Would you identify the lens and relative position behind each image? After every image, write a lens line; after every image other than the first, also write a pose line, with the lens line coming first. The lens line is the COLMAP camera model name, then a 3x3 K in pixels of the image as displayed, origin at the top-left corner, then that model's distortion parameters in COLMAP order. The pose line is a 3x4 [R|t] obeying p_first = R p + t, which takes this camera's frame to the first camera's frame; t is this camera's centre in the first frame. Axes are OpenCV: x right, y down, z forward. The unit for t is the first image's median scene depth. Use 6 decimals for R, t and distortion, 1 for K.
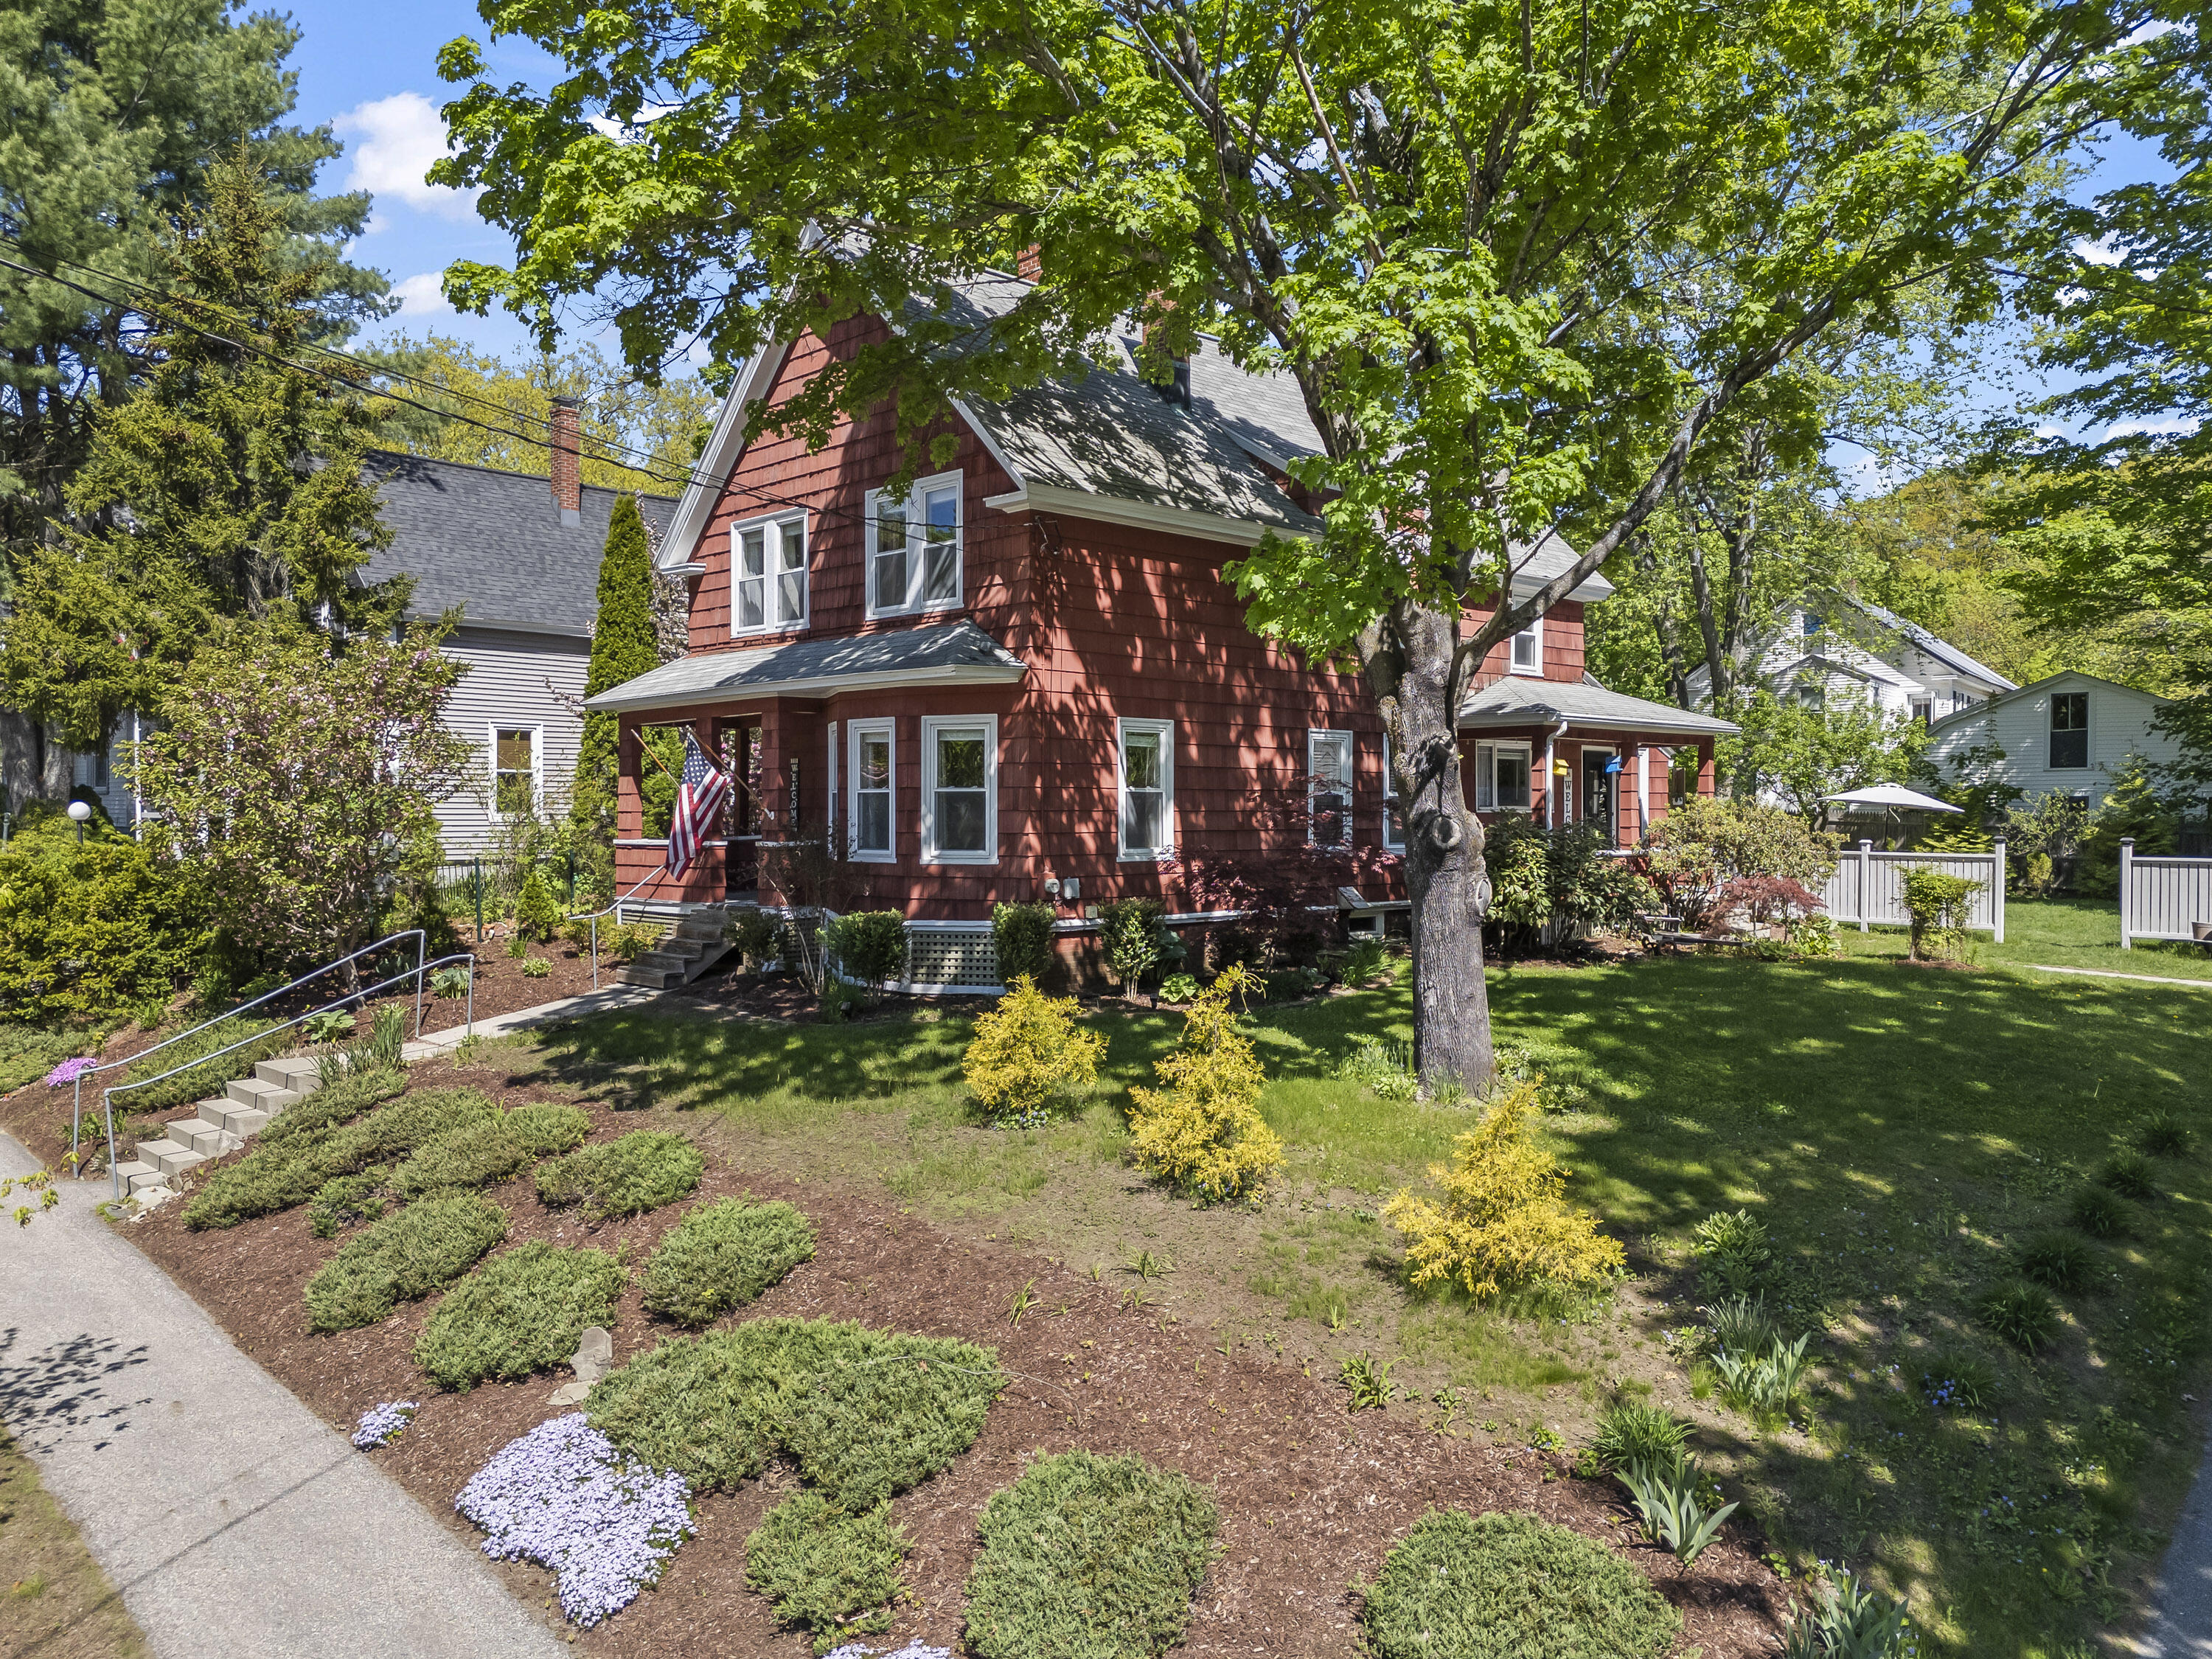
lens RADIAL K [[1587.9, 0, 1106.0], [0, 1587.9, 829.5], [0, 0, 1]] dist [0.028018, -0.065776]
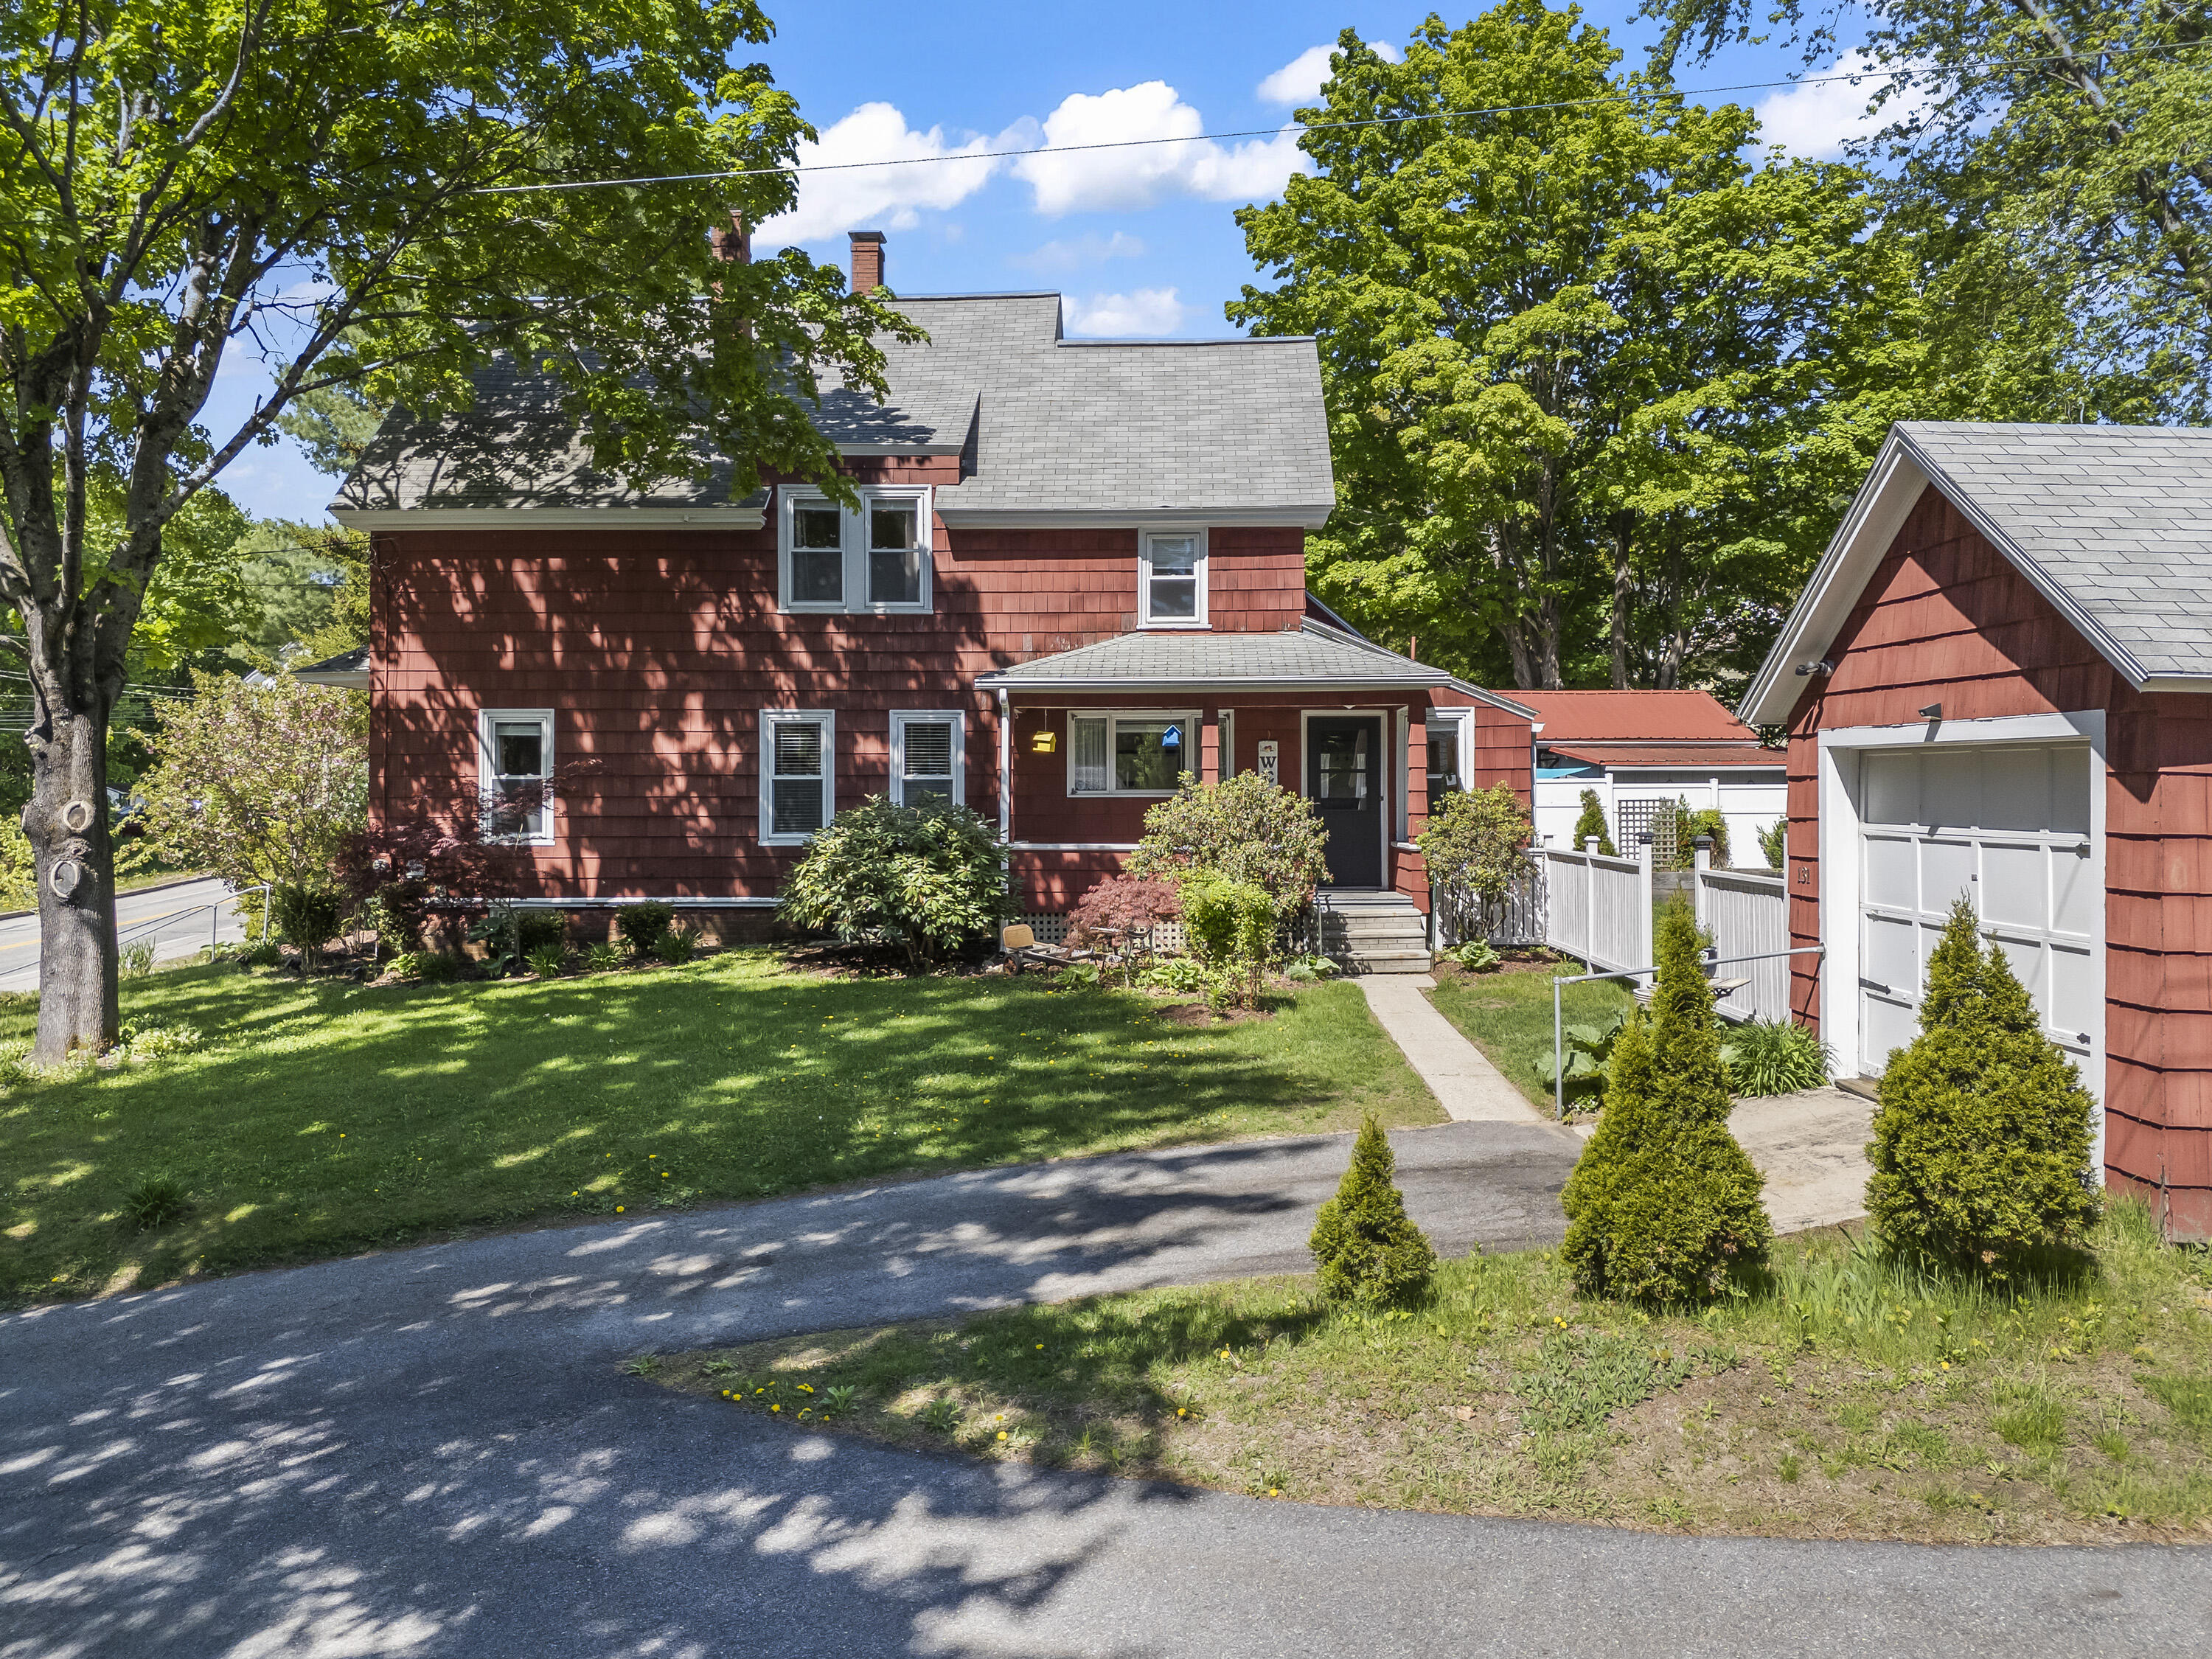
lens RADIAL K [[1587.9, 0, 1106.0], [0, 1587.9, 829.5], [0, 0, 1]] dist [0.028018, -0.065776]
pose [[0.685273, -0.005909, -0.728262, 1.008395], [-0.014921, 0.999643, -0.022151, 0.024209], [0.728133, 0.026046, 0.684941, 0.540350]]
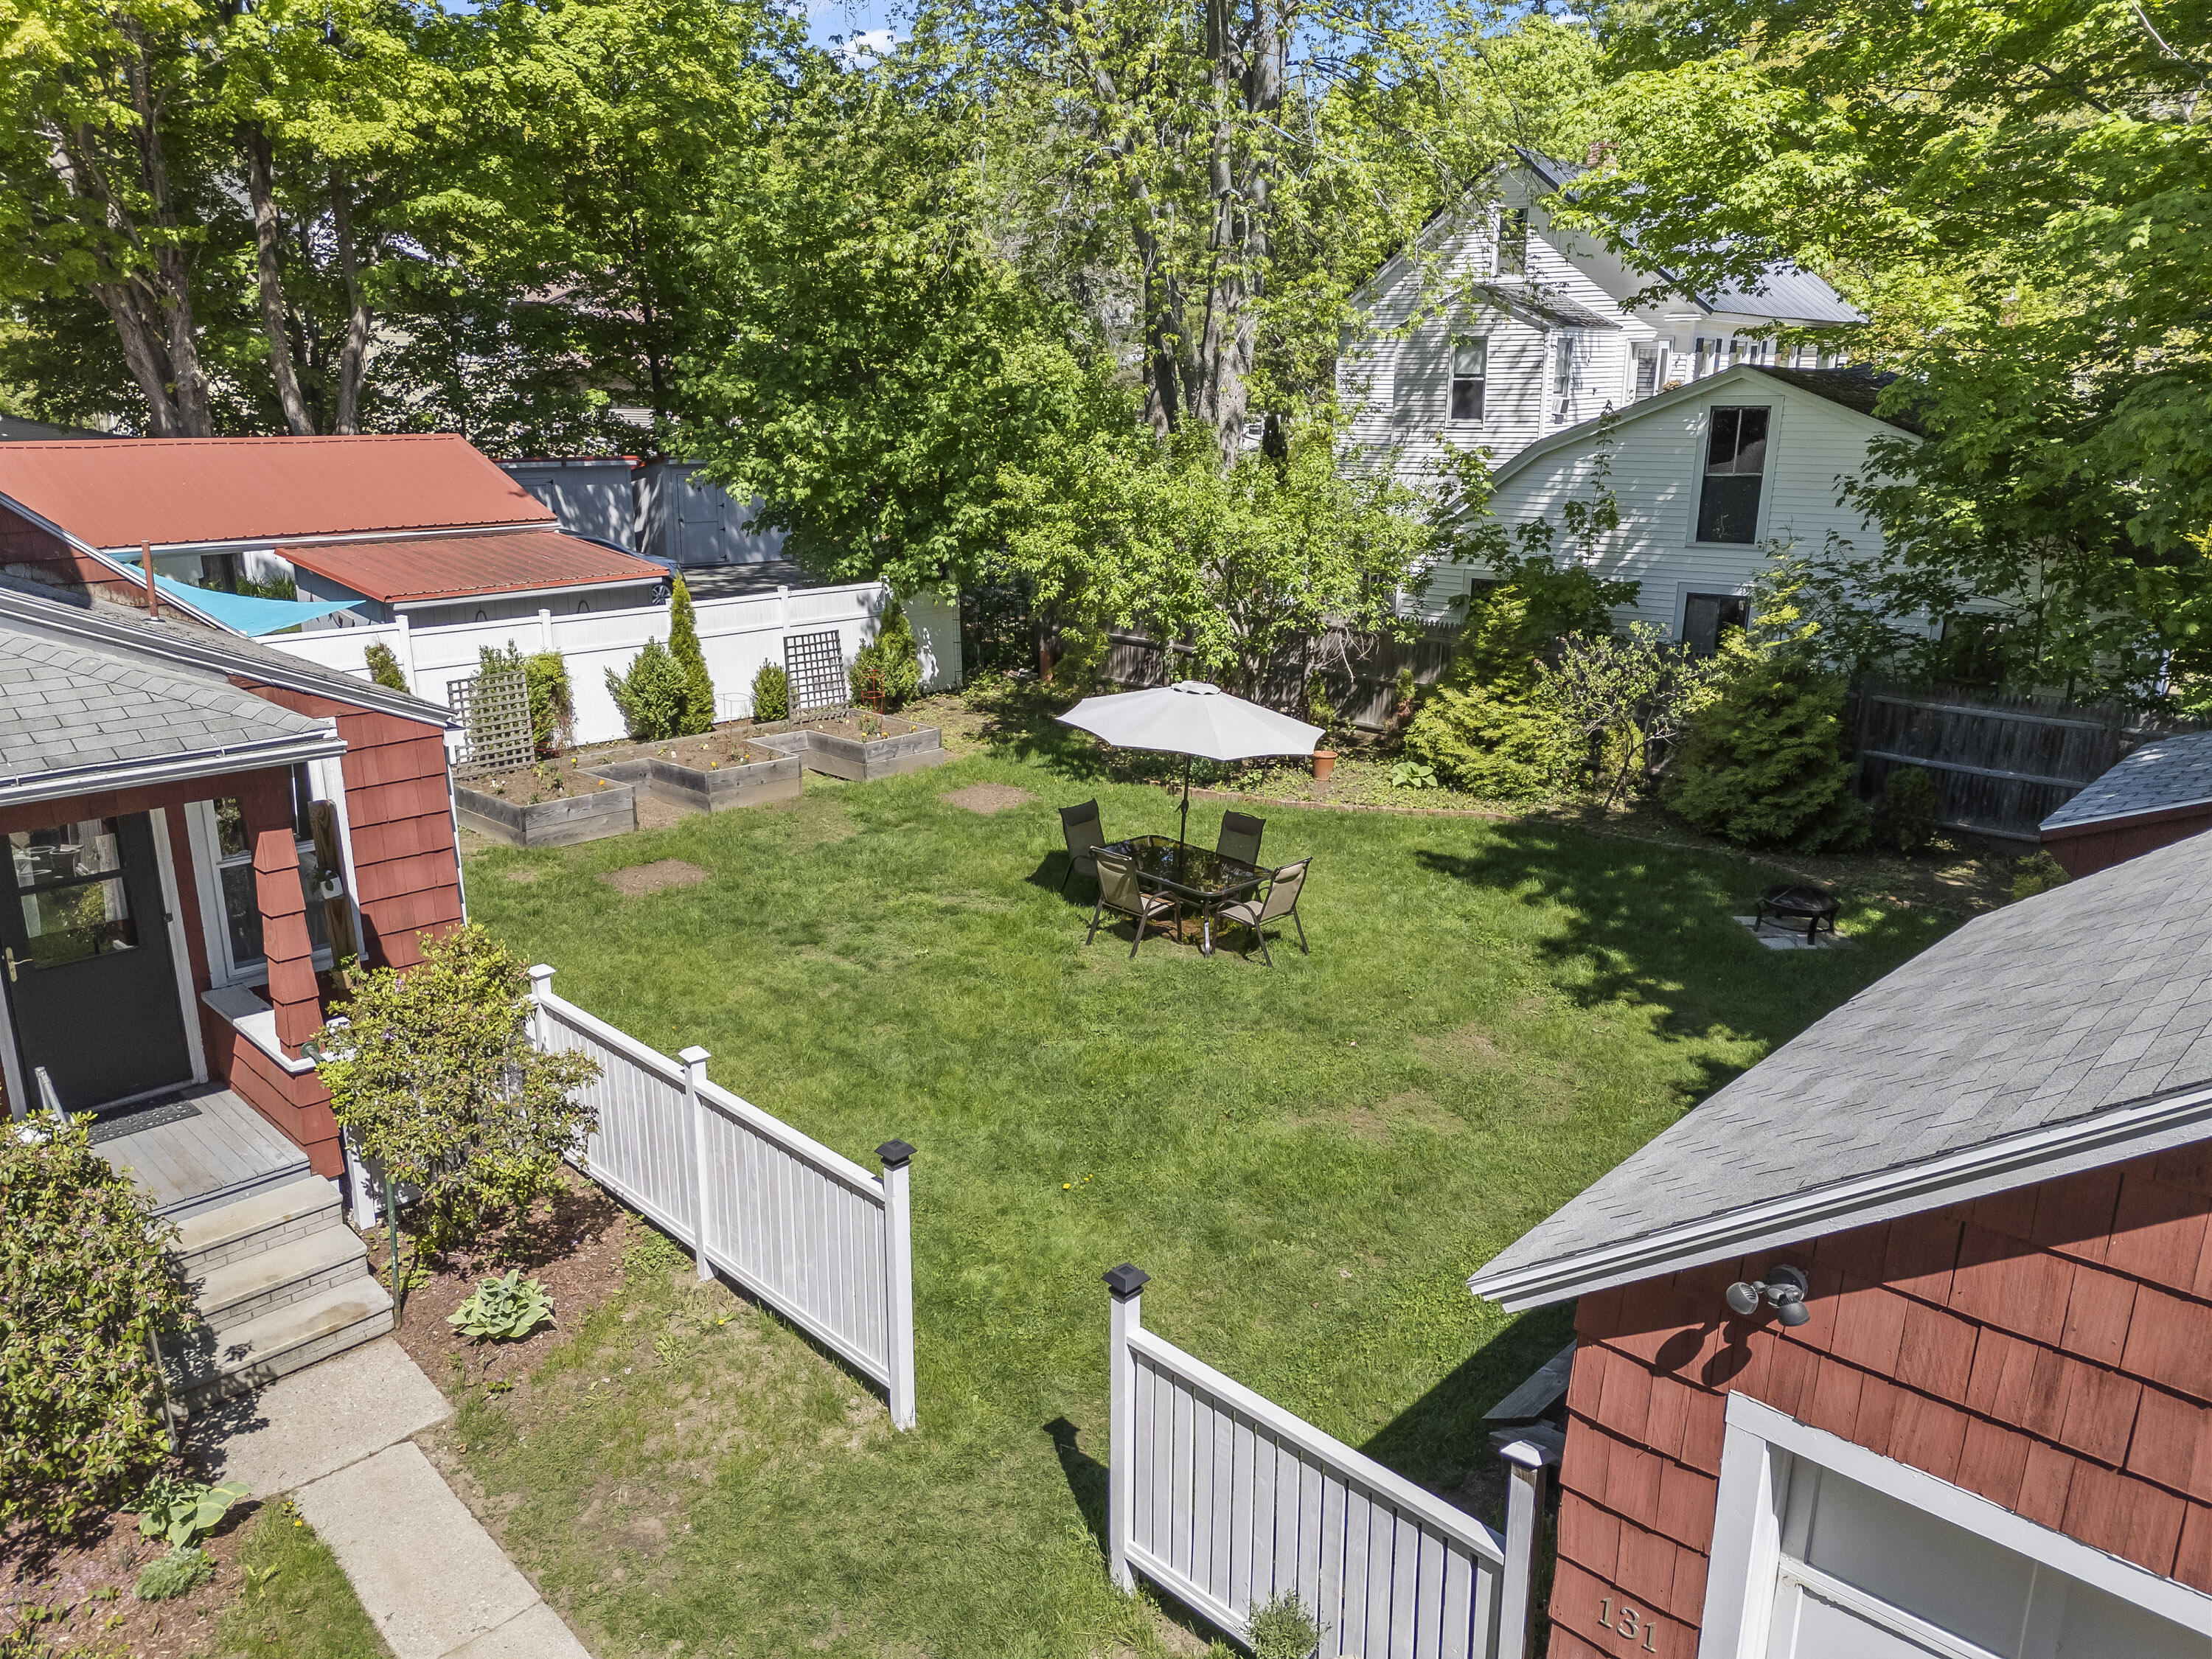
lens RADIAL K [[1621.0, 0, 1106.0], [0, 1621.0, 829.5], [0, 0, 1]] dist [-0.056751, -0.002274]
pose [[0.999186, -0.016726, 0.036700, 0.696334], [0.006997, 0.968044, 0.250682, -0.161947], [-0.039720, -0.250221, 0.967374, 0.828929]]
